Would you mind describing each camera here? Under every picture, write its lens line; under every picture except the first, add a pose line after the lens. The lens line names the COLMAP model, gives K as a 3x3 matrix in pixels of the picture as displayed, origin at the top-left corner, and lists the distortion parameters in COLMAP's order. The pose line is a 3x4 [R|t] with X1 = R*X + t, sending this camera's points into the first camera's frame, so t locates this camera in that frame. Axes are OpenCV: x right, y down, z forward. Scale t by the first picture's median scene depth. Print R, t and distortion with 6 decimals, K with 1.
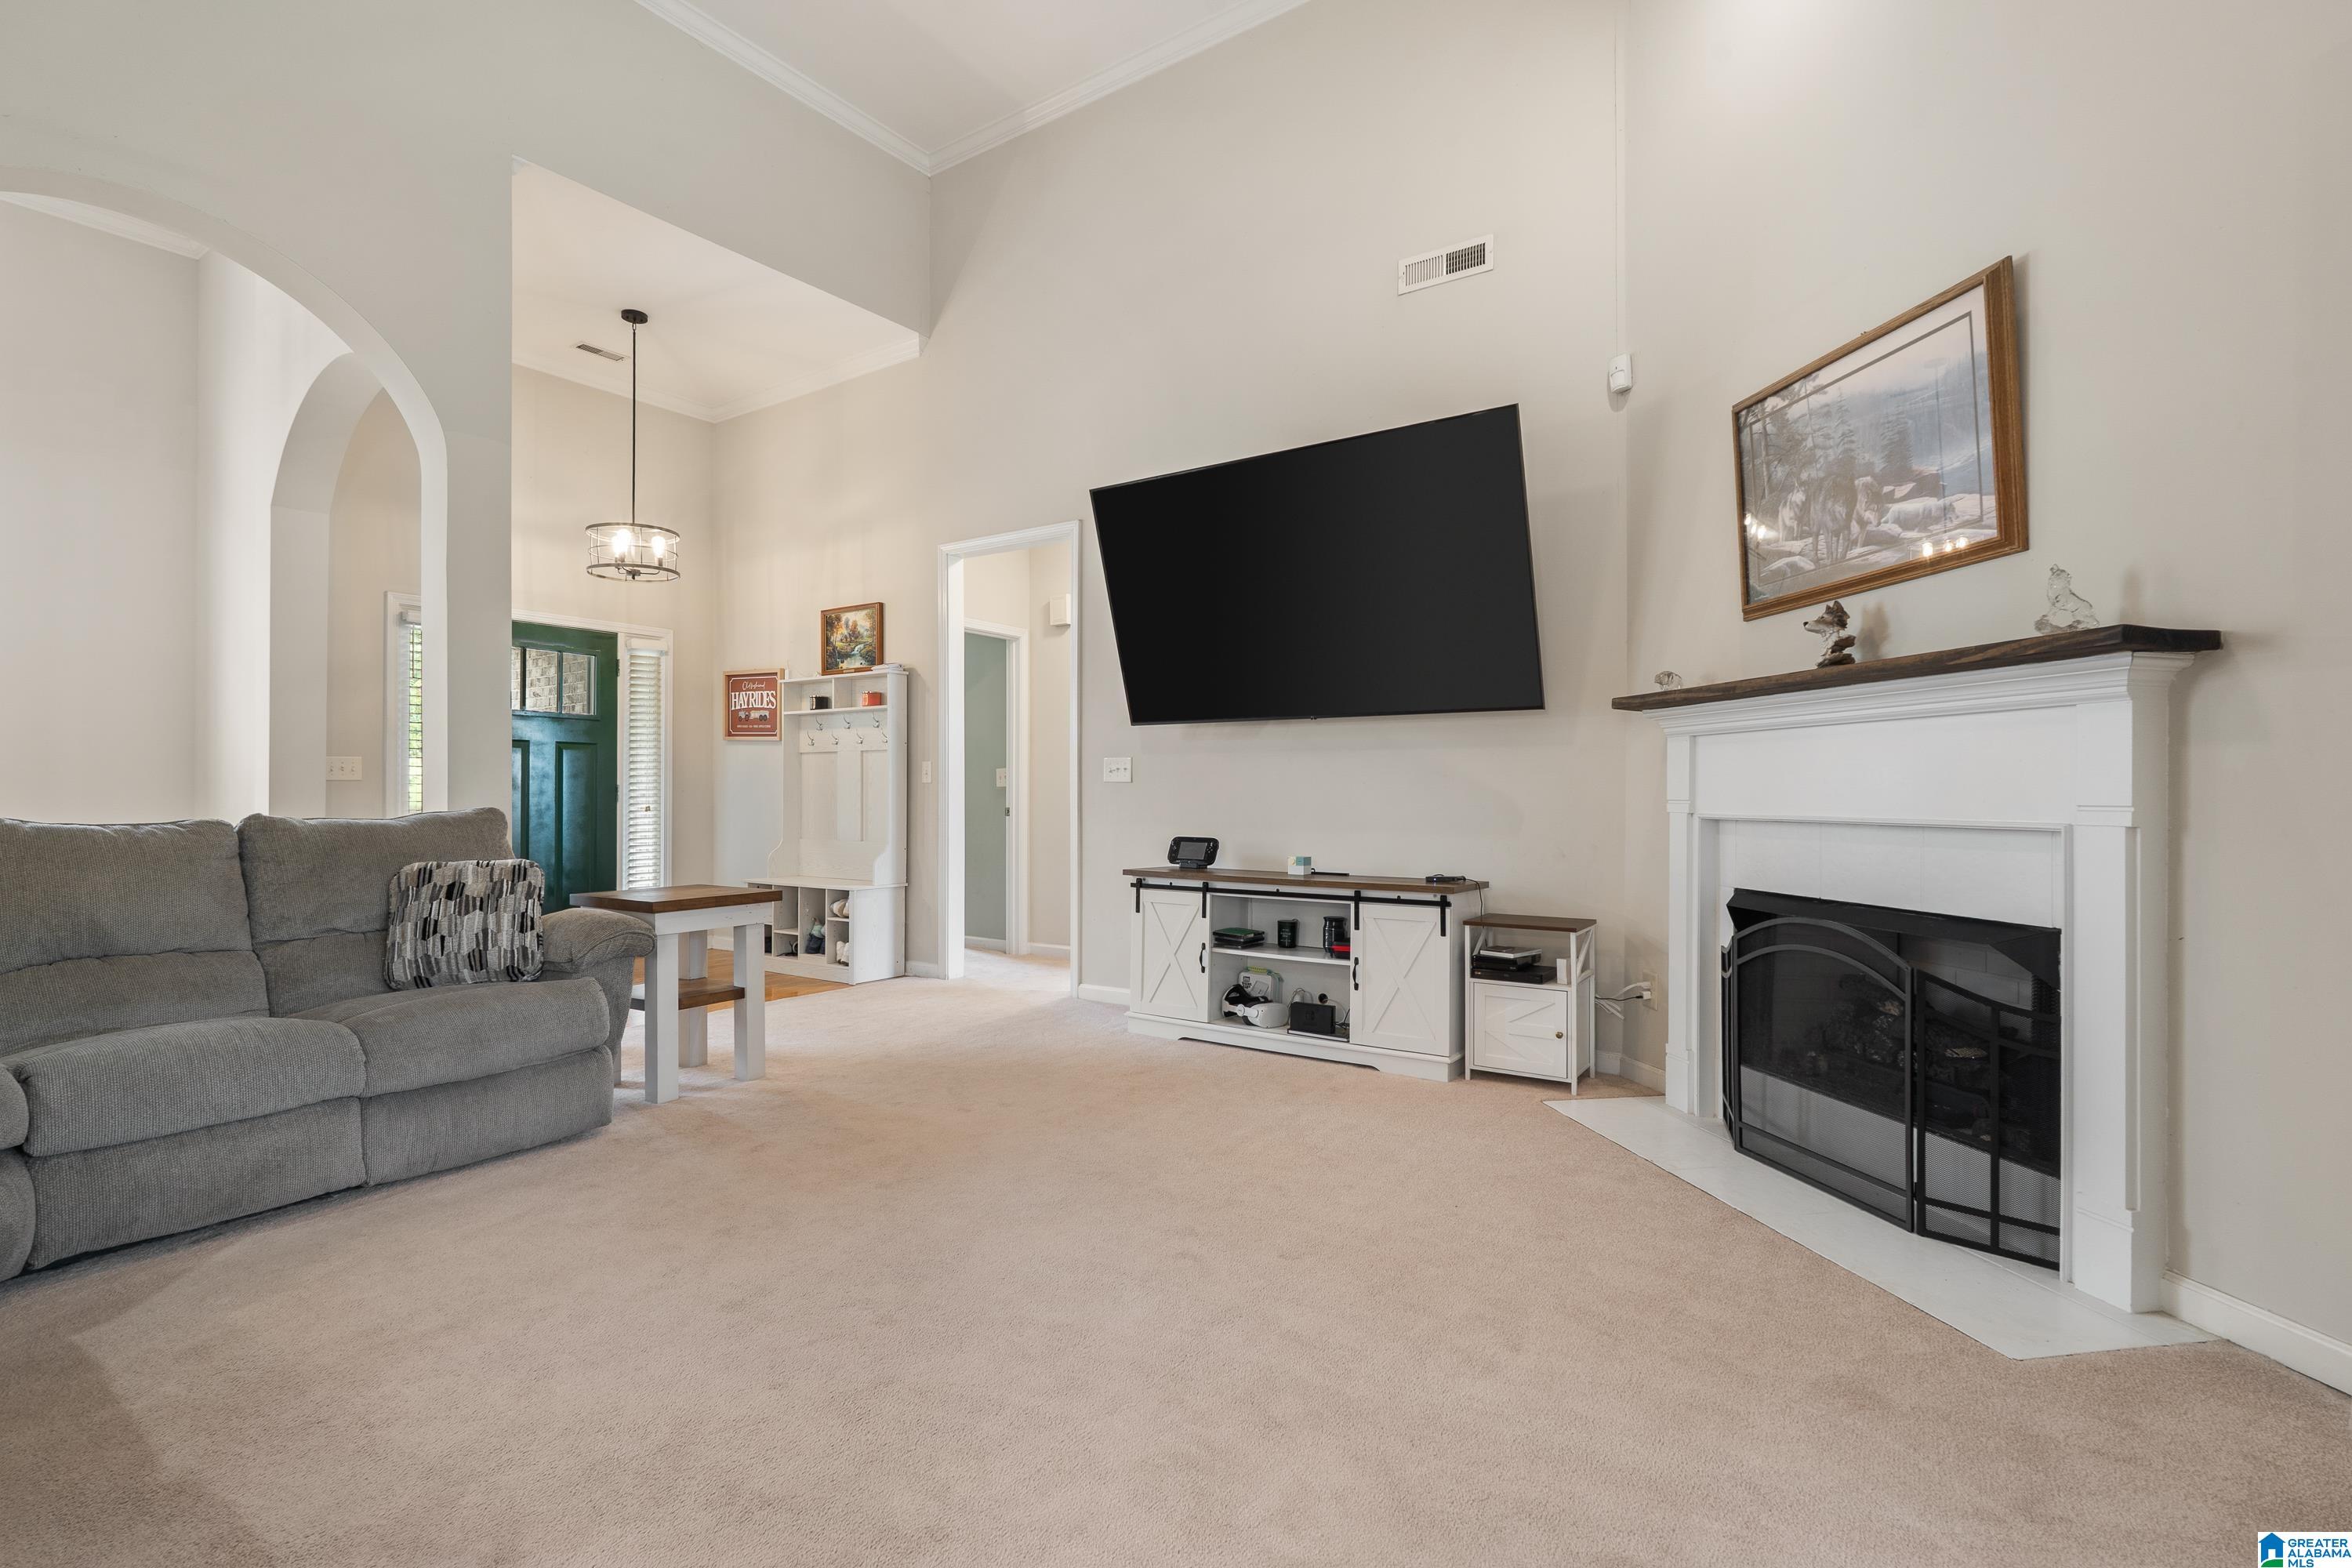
lens RADIAL K [[1072.1, 0, 1176.0], [0, 1072.1, 784.0], [0, 0, 1]] dist [-0.021194, 0.000009]
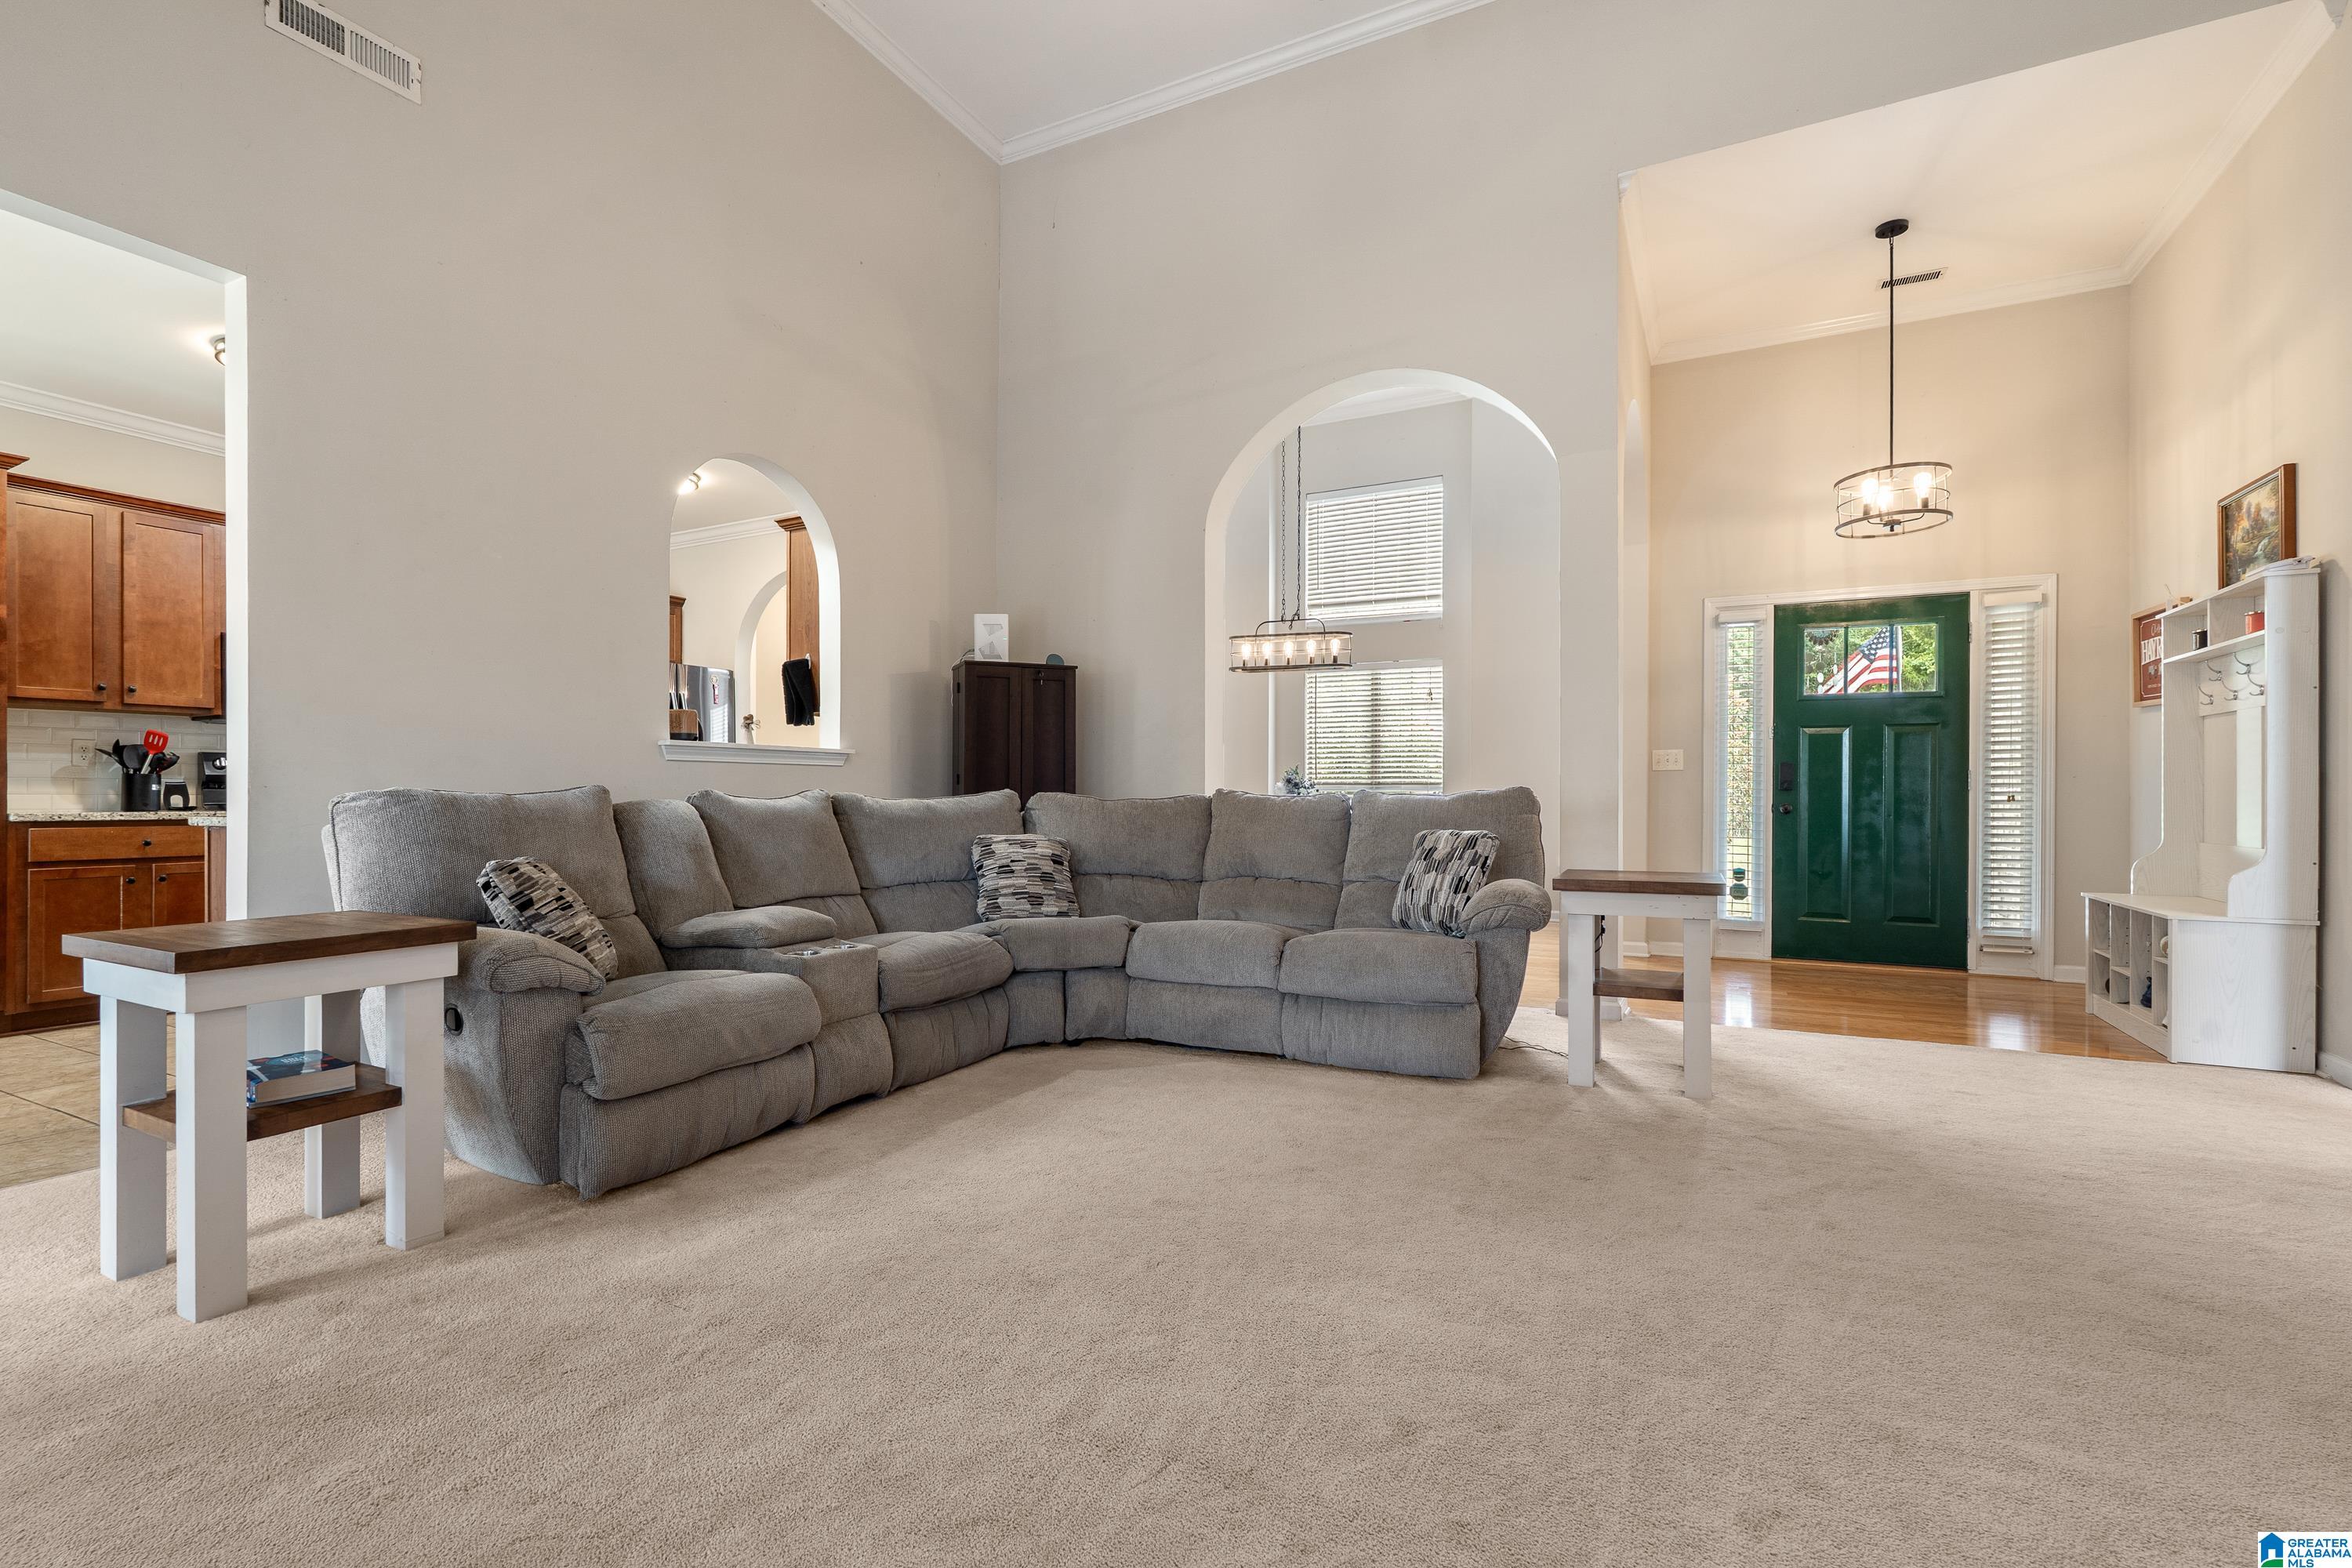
lens RADIAL K [[1049.6, 0, 1176.0], [0, 1049.6, 784.0], [0, 0, 1]] dist [-0.008878, 0.000237]
pose [[0.124401, -0.011798, -0.992162, 0.258048], [0.008903, 0.999902, -0.010774, 0.017341], [0.992192, -0.007493, 0.124494, 0.310815]]
